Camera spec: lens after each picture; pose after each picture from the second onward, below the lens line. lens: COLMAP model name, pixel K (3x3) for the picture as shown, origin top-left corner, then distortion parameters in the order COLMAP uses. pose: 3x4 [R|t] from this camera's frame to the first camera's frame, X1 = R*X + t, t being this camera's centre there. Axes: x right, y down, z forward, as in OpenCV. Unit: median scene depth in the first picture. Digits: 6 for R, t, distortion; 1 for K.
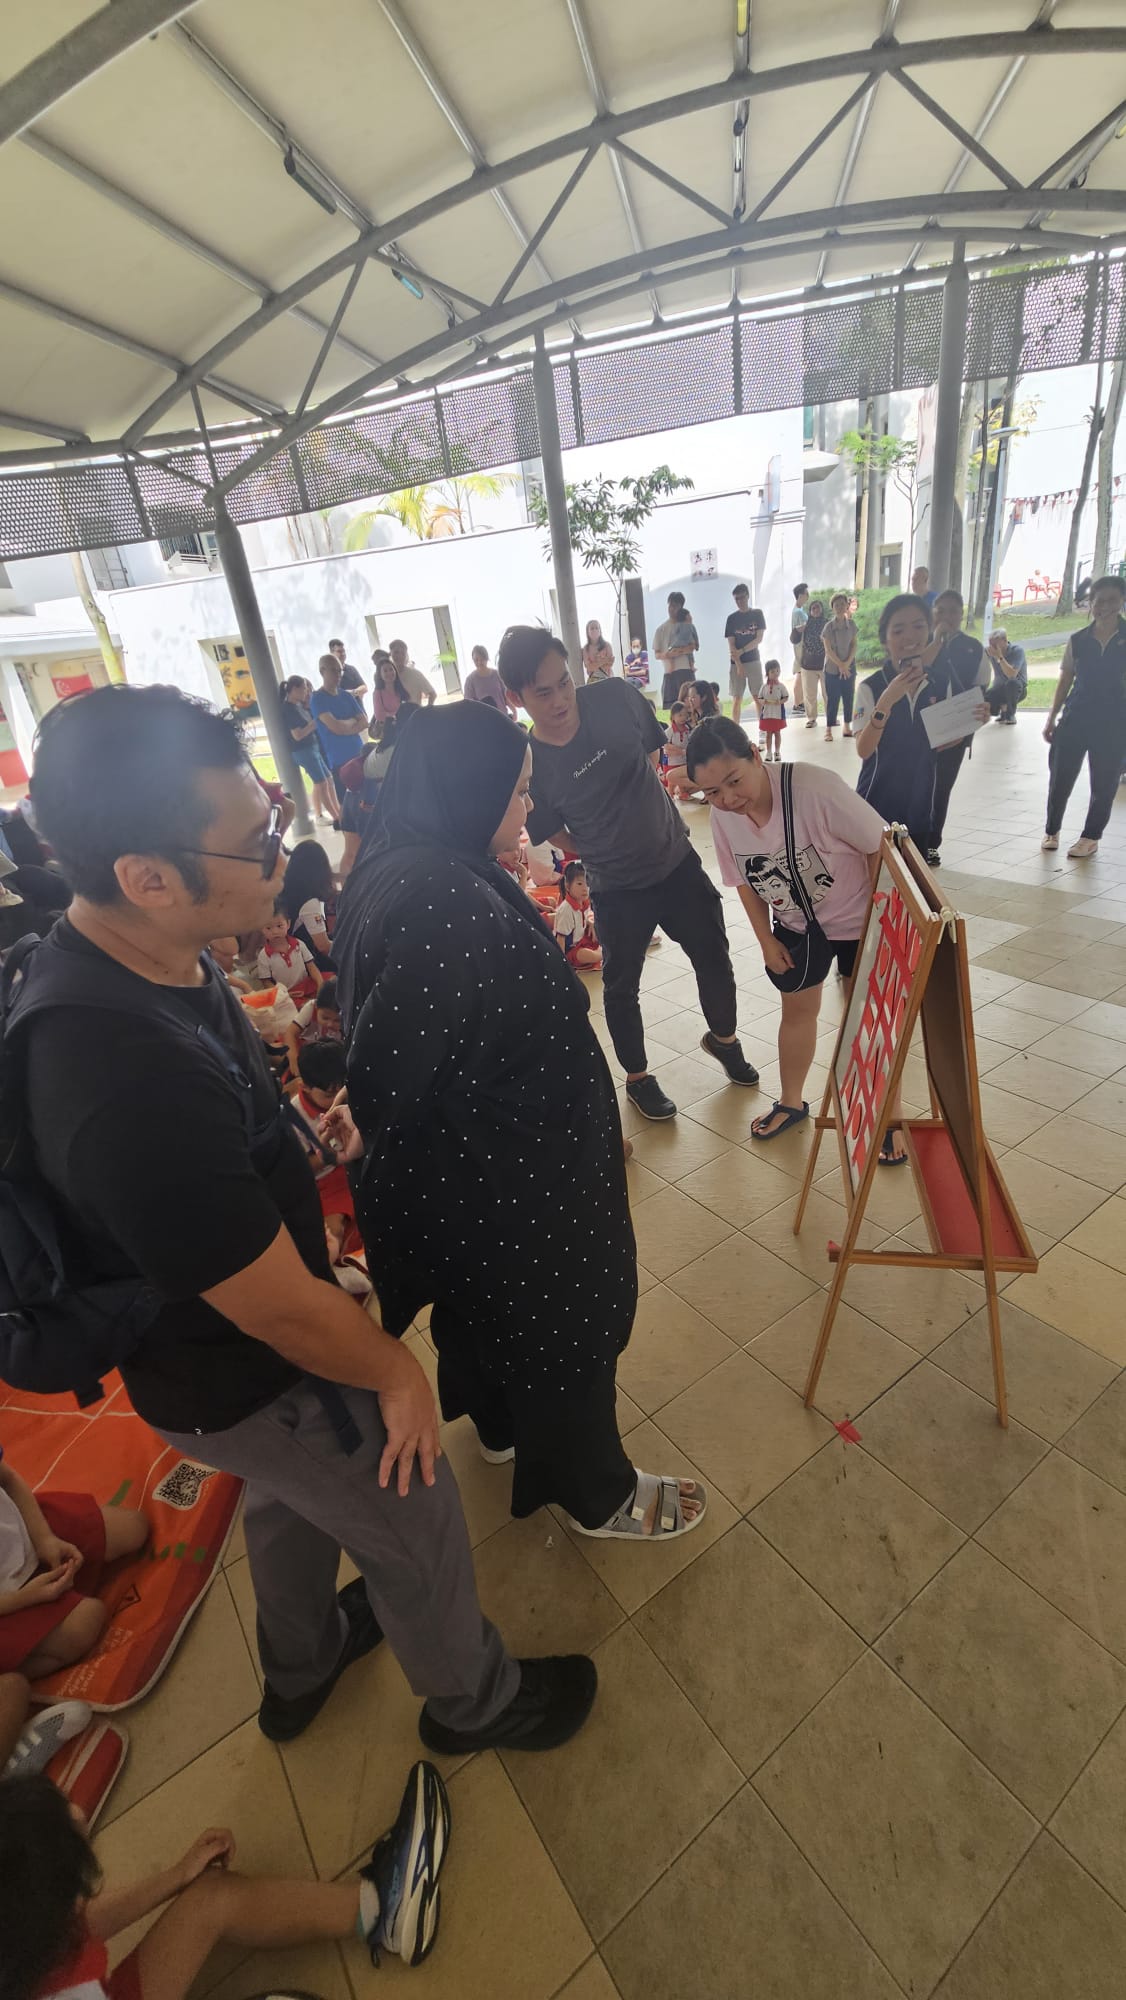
lens RADIAL K [[842.3, 0, 553.0], [0, 842.3, 999.3], [0, 0, 1]] dist [-0.008714, 0.007209]
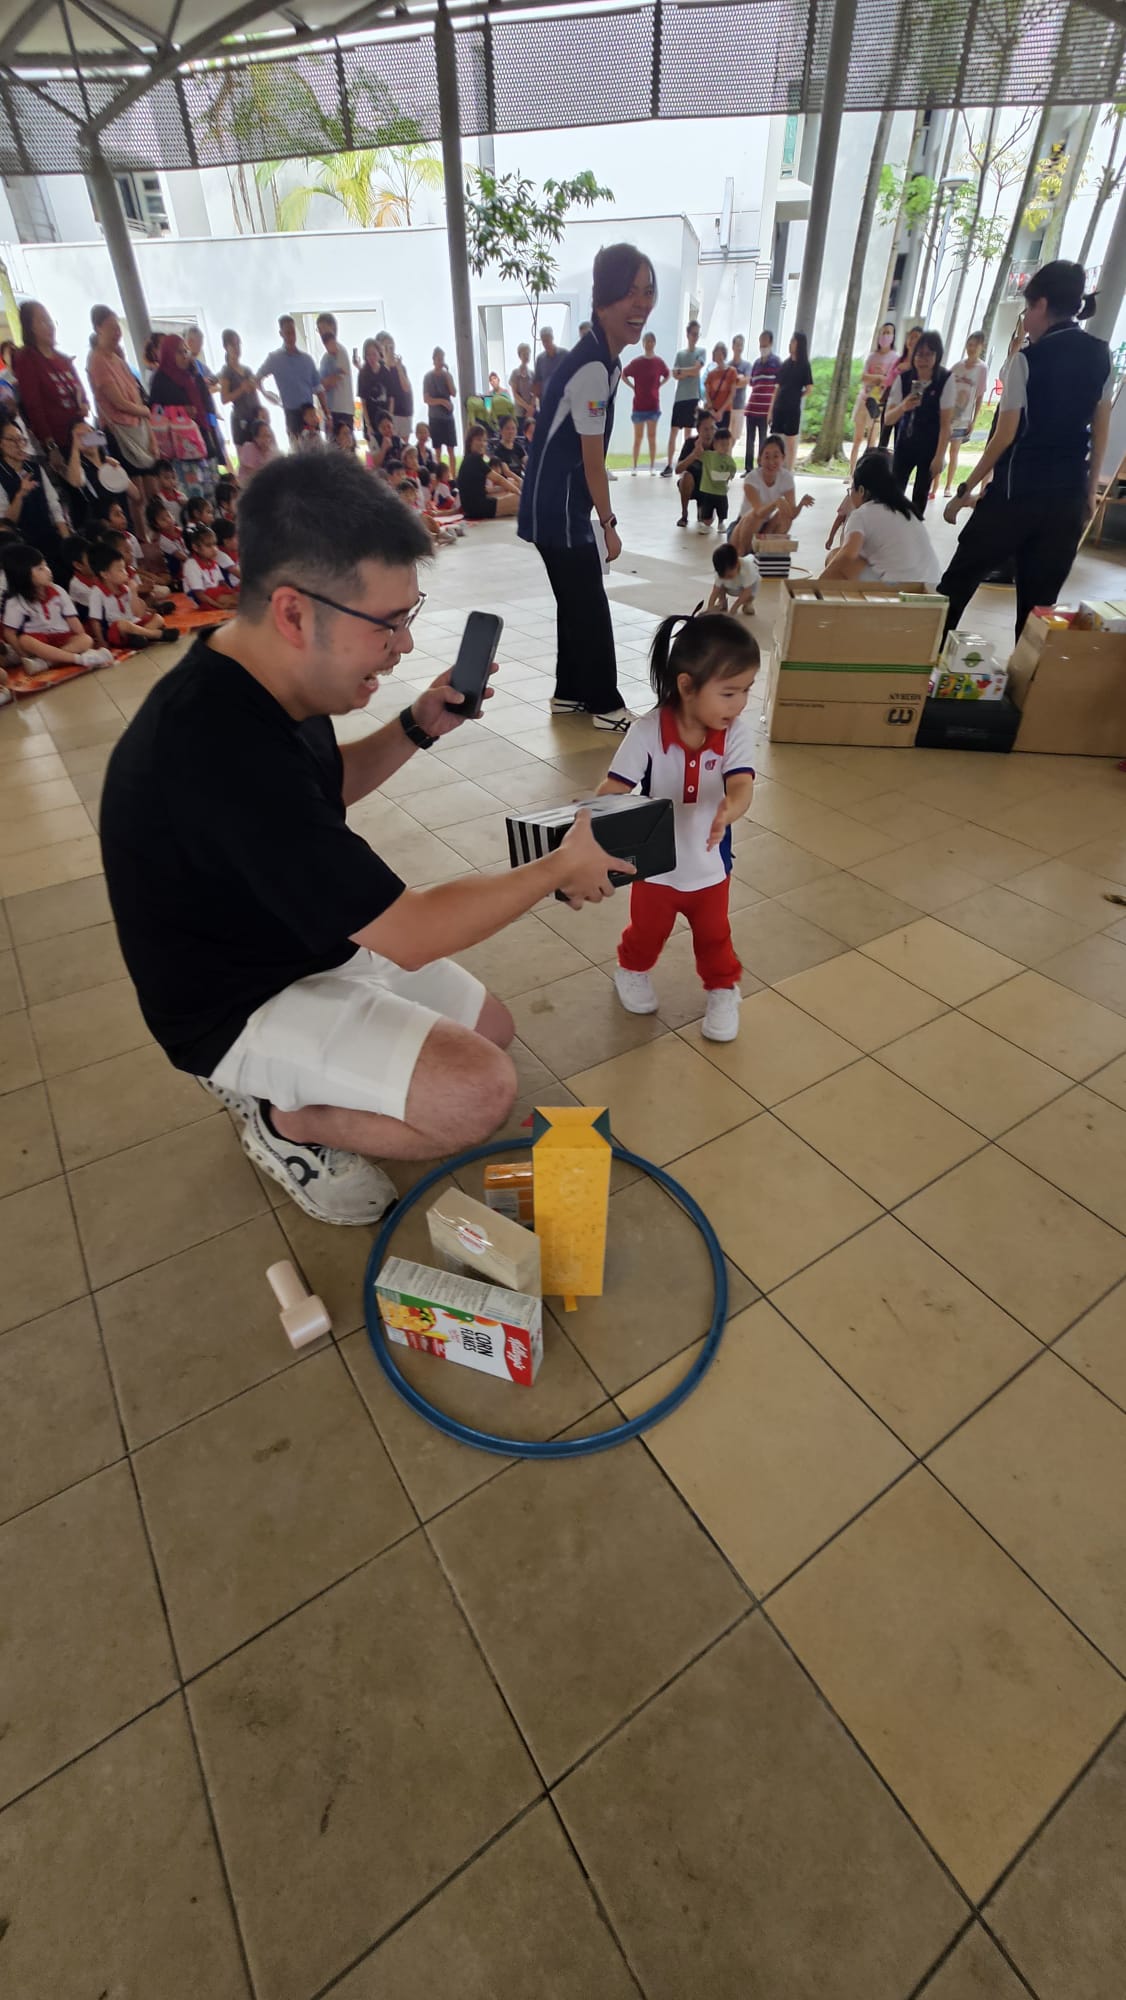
lens RADIAL K [[842.3, 0, 553.0], [0, 842.3, 999.3], [0, 0, 1]] dist [-0.008714, 0.007209]
pose [[0.994009, 0.098295, 0.047785, 0.164294], [-0.106310, 0.971033, 0.213994, 0.122360], [-0.025367, -0.217793, 0.975665, -0.206795]]
